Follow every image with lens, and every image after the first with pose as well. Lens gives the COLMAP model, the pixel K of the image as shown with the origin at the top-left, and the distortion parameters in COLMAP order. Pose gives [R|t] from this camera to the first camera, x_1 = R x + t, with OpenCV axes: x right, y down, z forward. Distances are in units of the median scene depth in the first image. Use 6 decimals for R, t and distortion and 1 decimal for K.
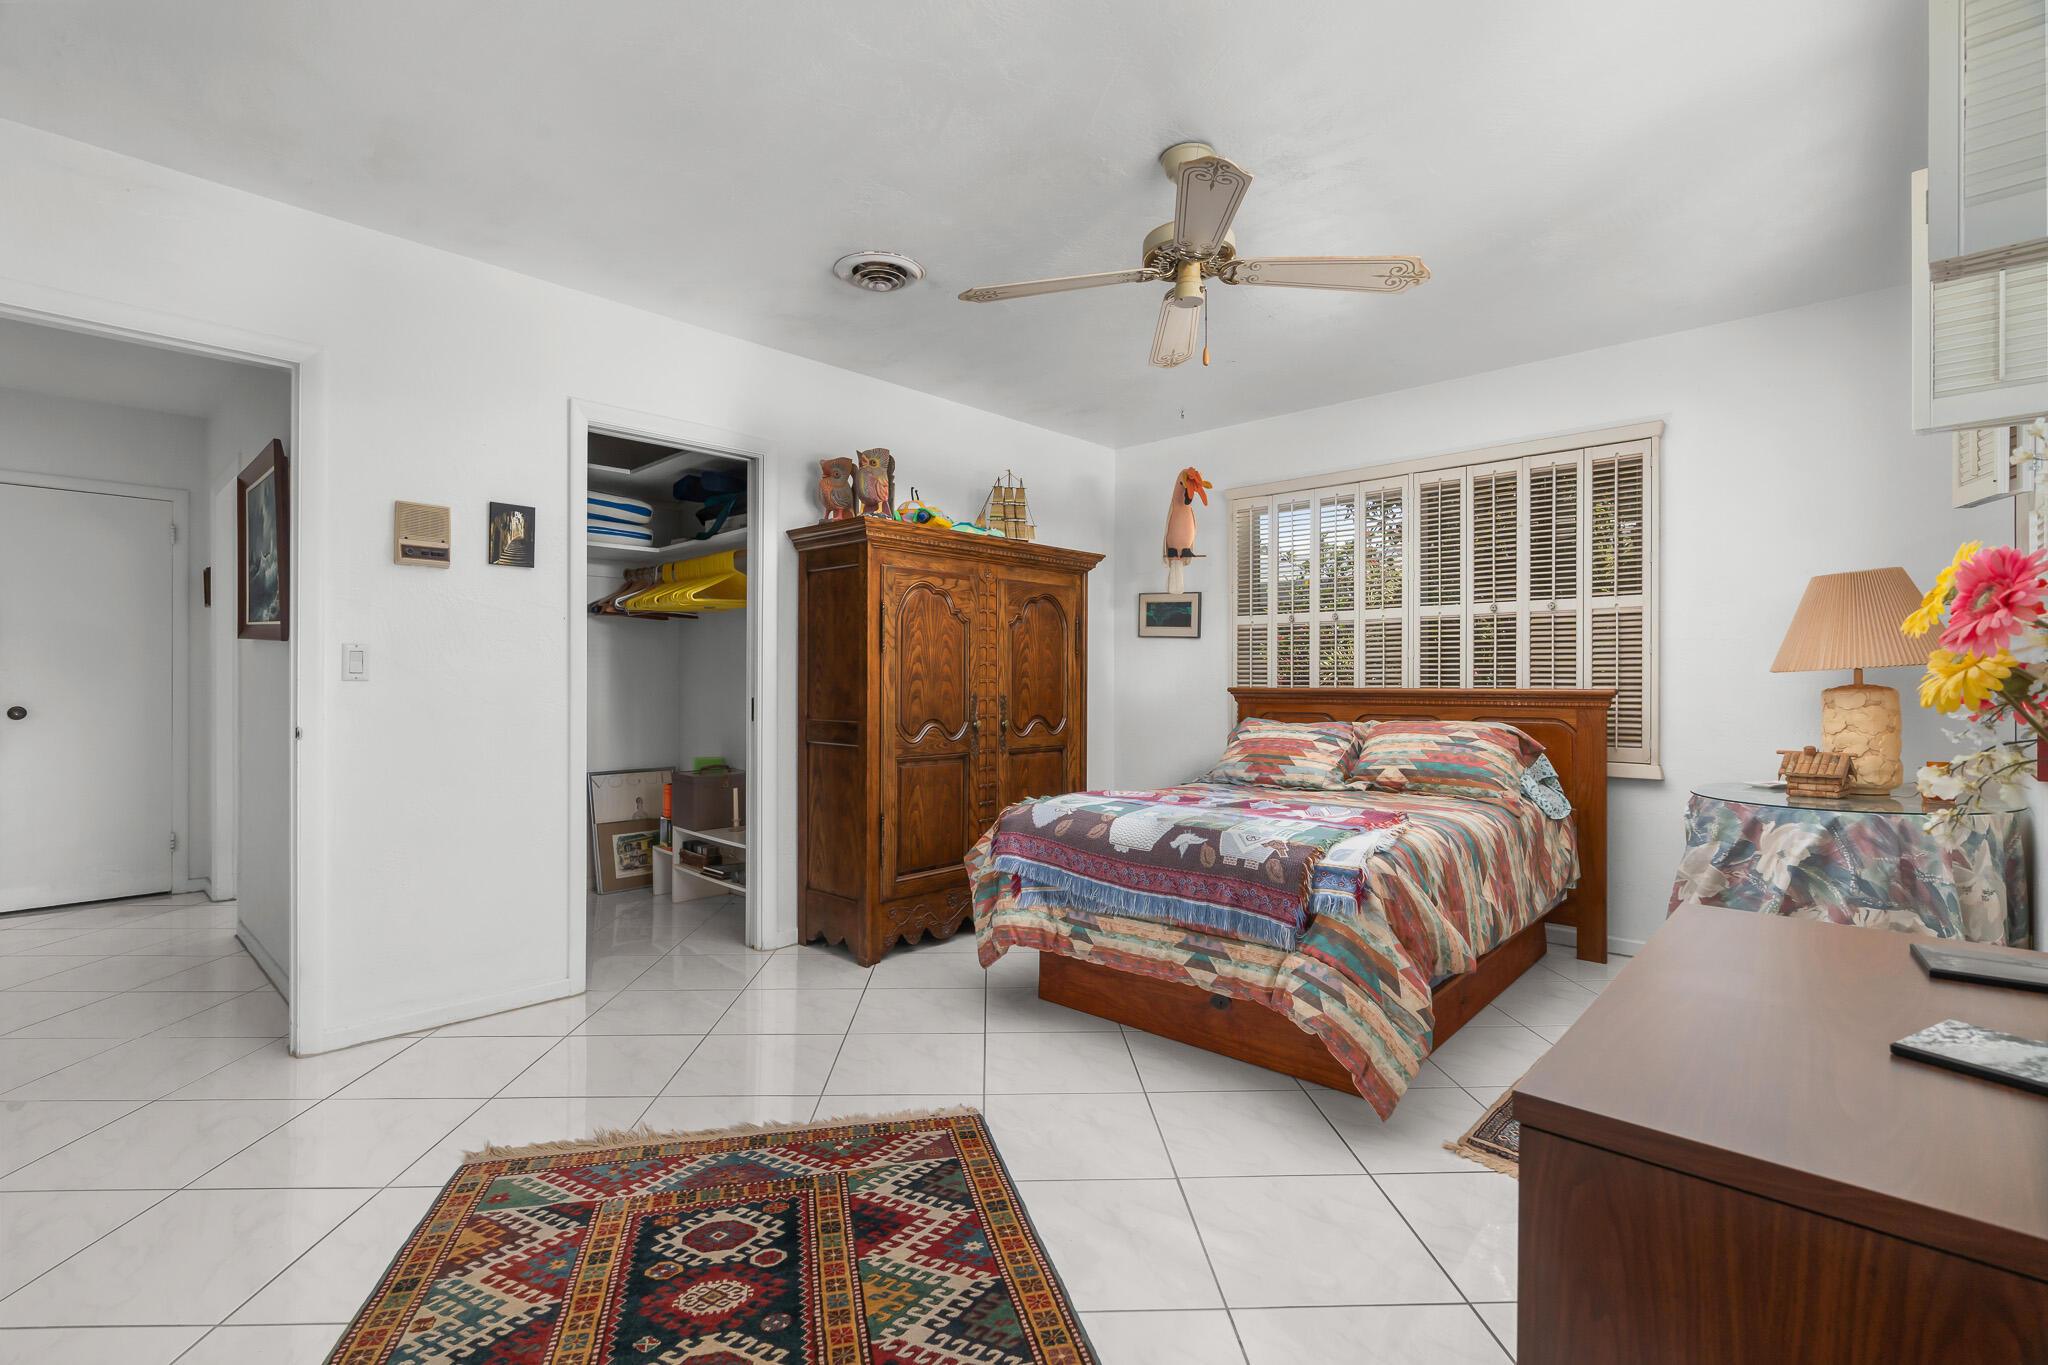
lens RADIAL K [[929.8, 0, 1017.8], [0, 929.8, 681.3], [0, 0, 1]] dist [-0.001095, 0.000983]
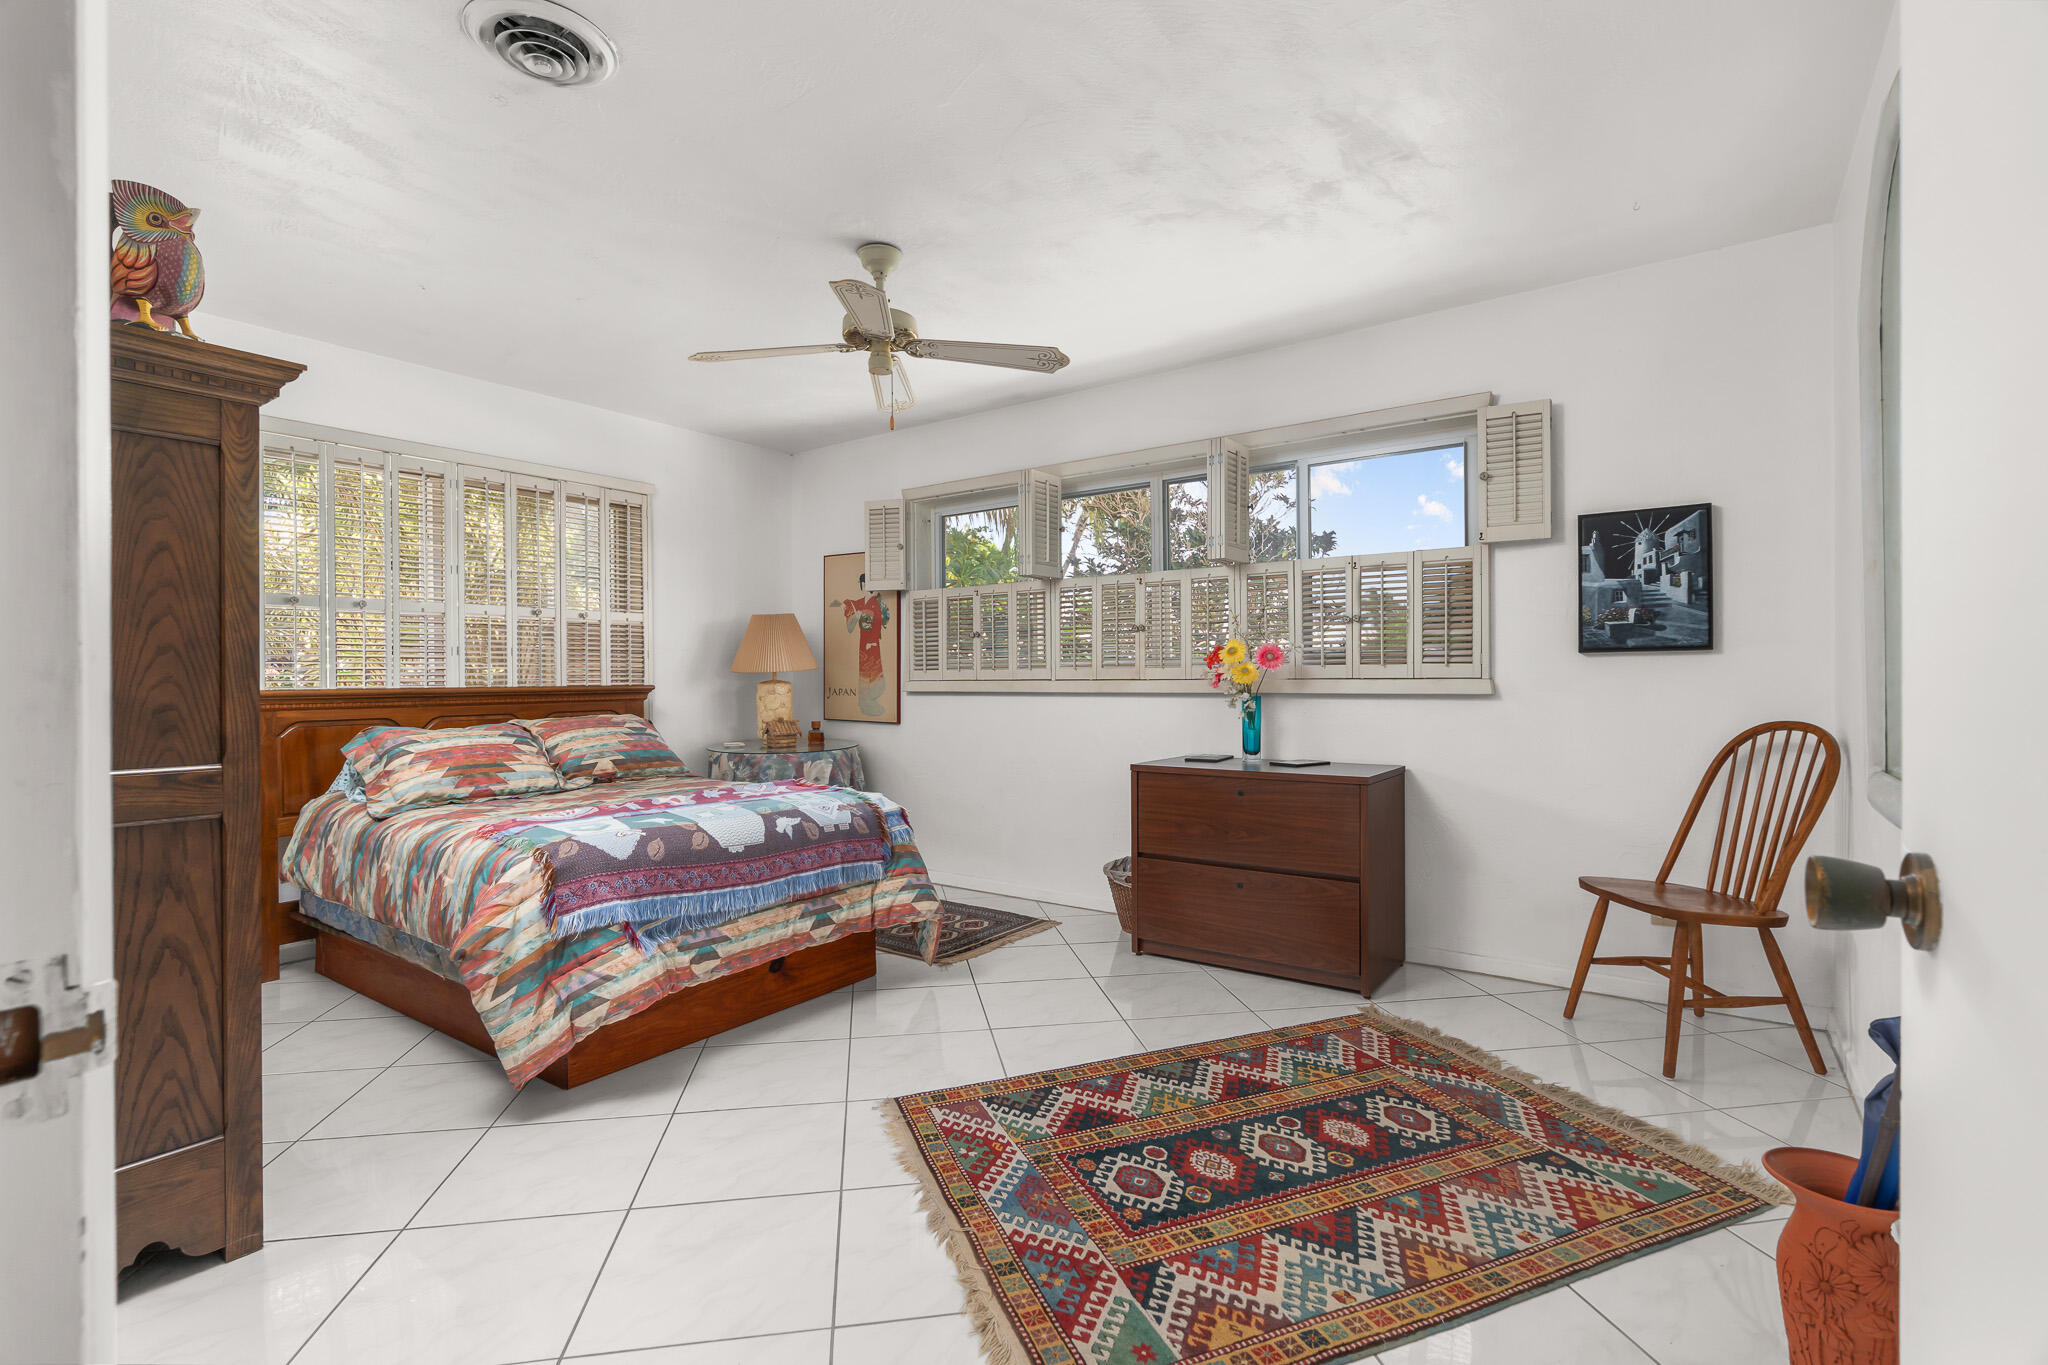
lens RADIAL K [[929.8, 0, 1018.3], [0, 929.8, 680.2], [0, 0, 1]] dist [-0.001095, 0.000983]
pose [[-0.127150, -0.001776, 0.991882, -1.308285], [0.003165, 0.999993, 0.002196, 0.000201], [-0.991878, 0.003419, -0.127144, 1.202161]]
